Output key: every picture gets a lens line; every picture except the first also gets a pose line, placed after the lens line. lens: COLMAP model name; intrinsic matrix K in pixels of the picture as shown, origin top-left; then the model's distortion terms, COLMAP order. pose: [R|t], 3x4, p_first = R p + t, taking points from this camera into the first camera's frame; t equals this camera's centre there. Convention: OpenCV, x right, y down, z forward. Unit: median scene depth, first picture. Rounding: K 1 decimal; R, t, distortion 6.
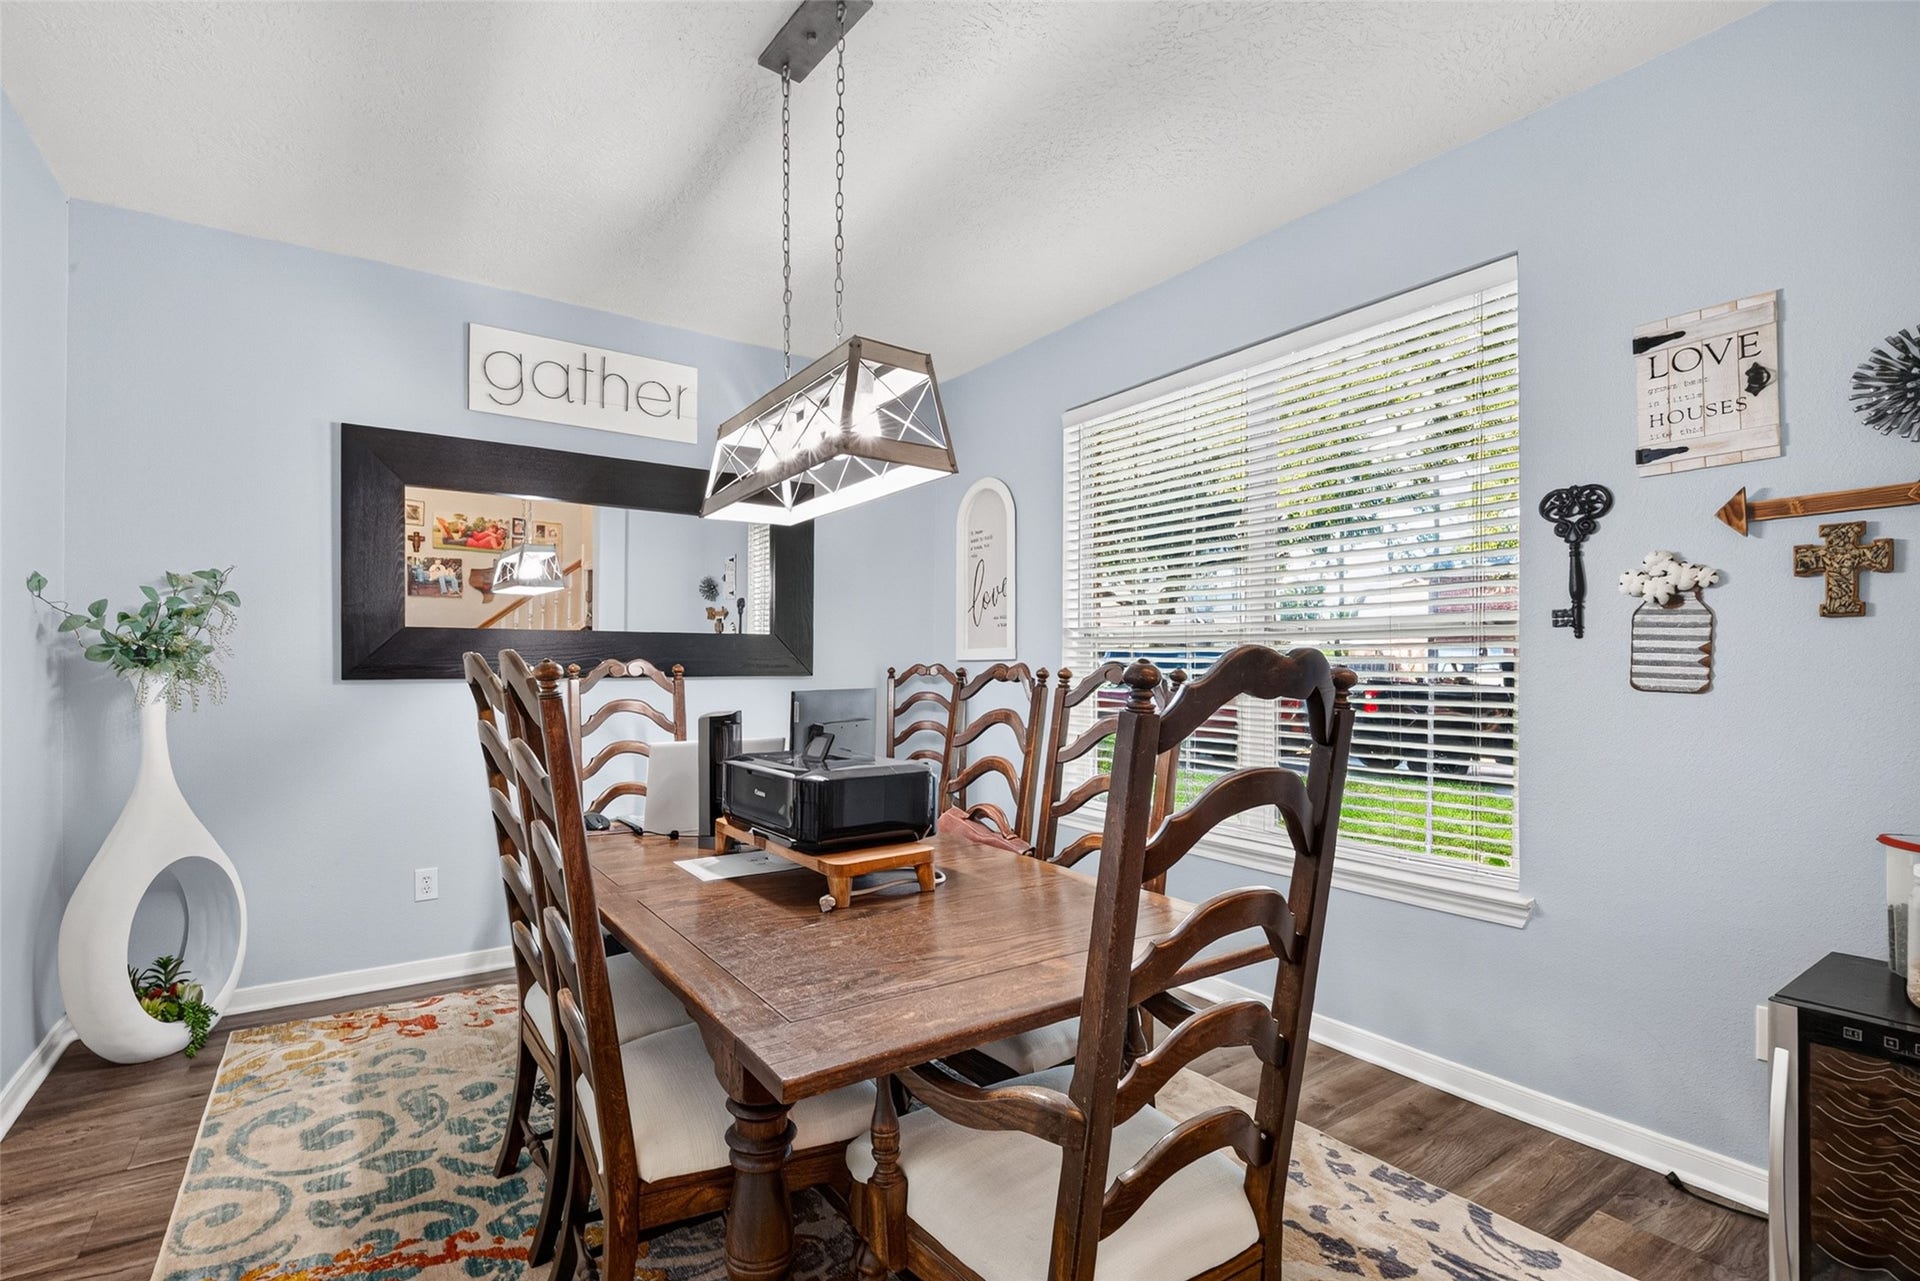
lens RADIAL K [[910.3, 0, 962.5], [0, 910.3, 656.5], [0, 0, 1]] dist [0.002146, 0.000140]
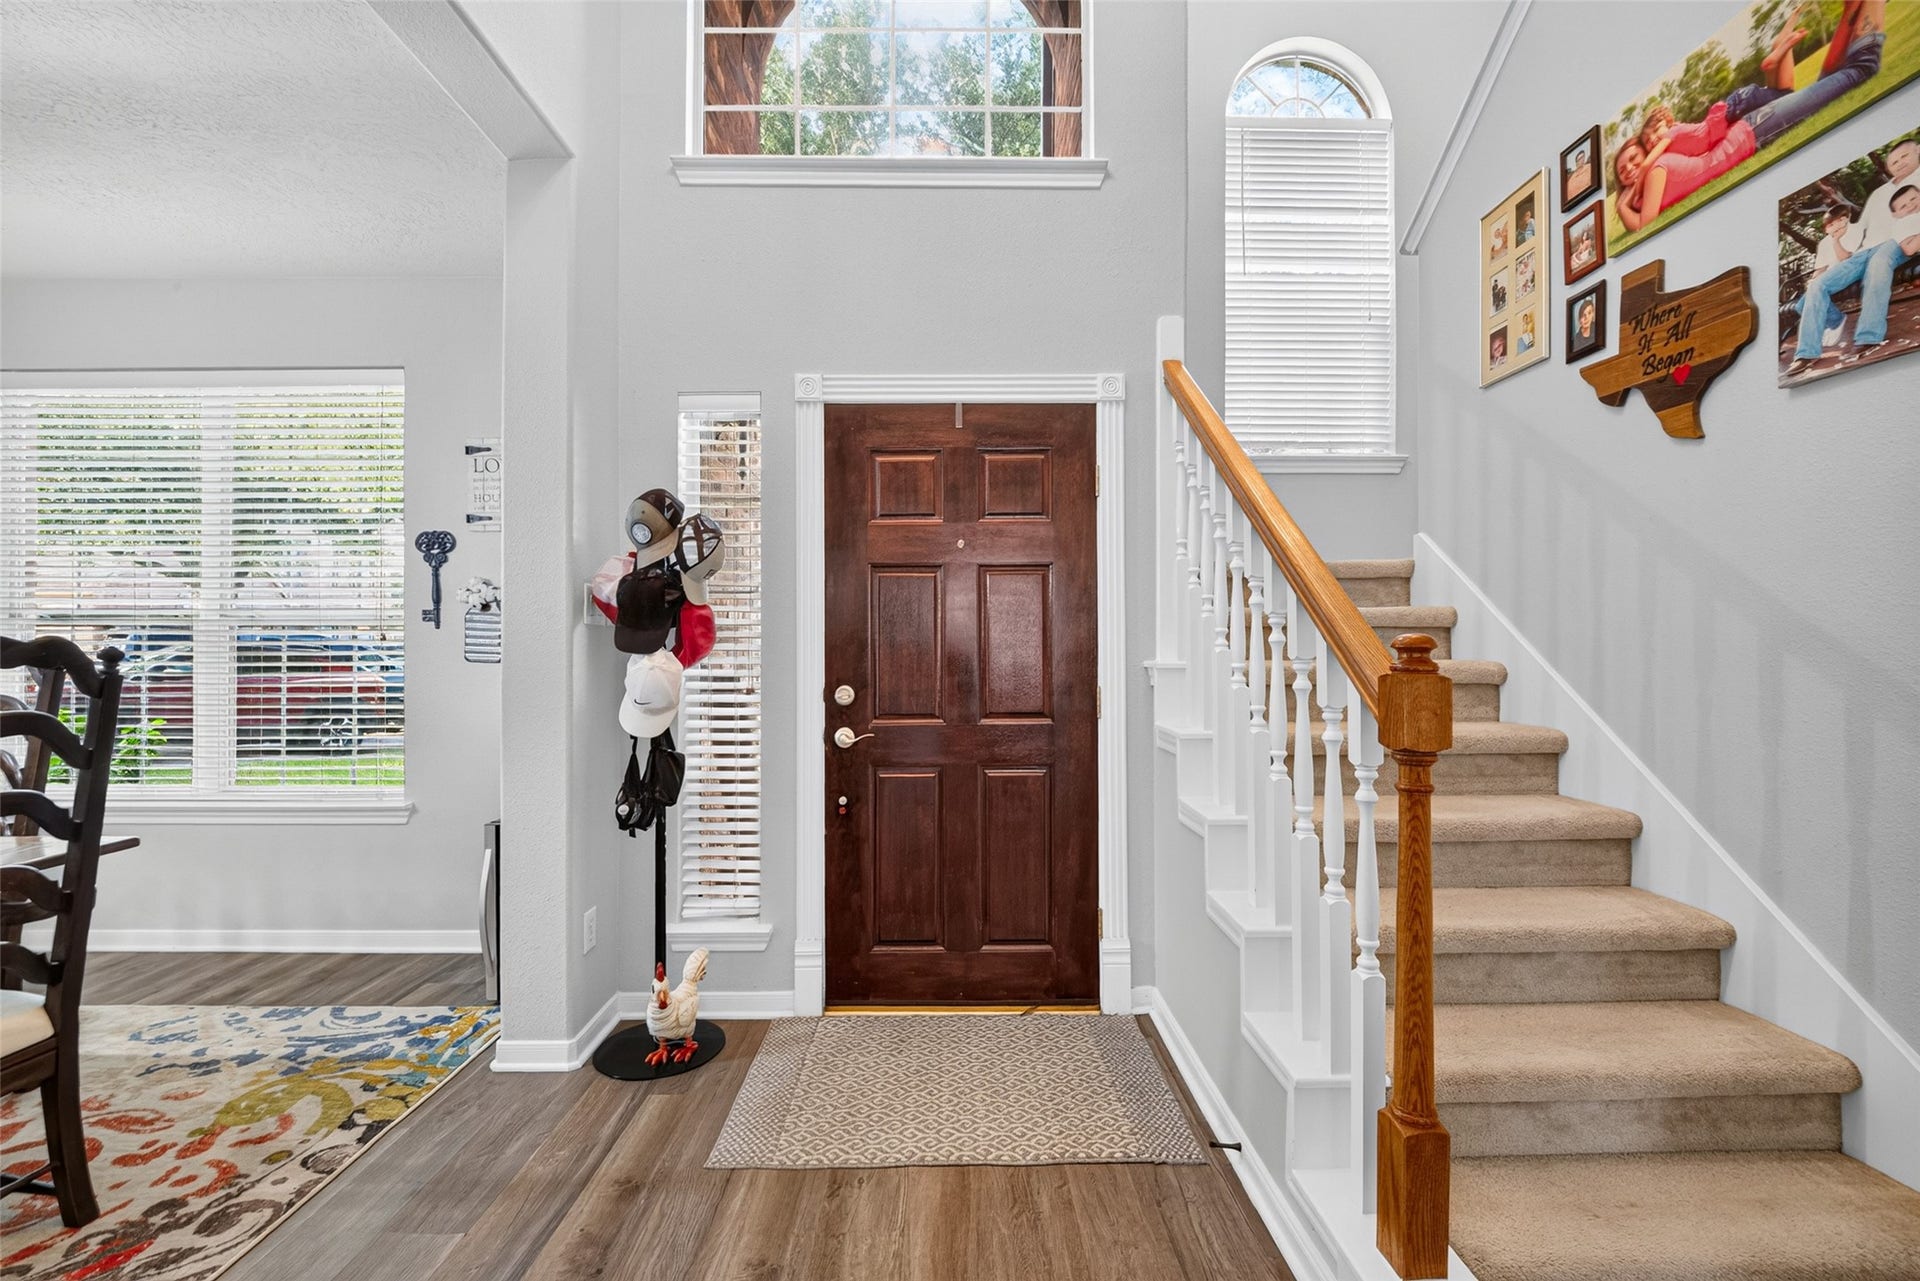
lens RADIAL K [[814.3, 0, 957.8], [0, 814.3, 647.4], [0, 0, 1]] dist [-0.013412, -0.000340]
pose [[0.582642, -0.001007, 0.812728, 0.074497], [-0.006859, 0.999958, 0.006157, -0.003416], [-0.812700, -0.009162, 0.582611, -0.547384]]
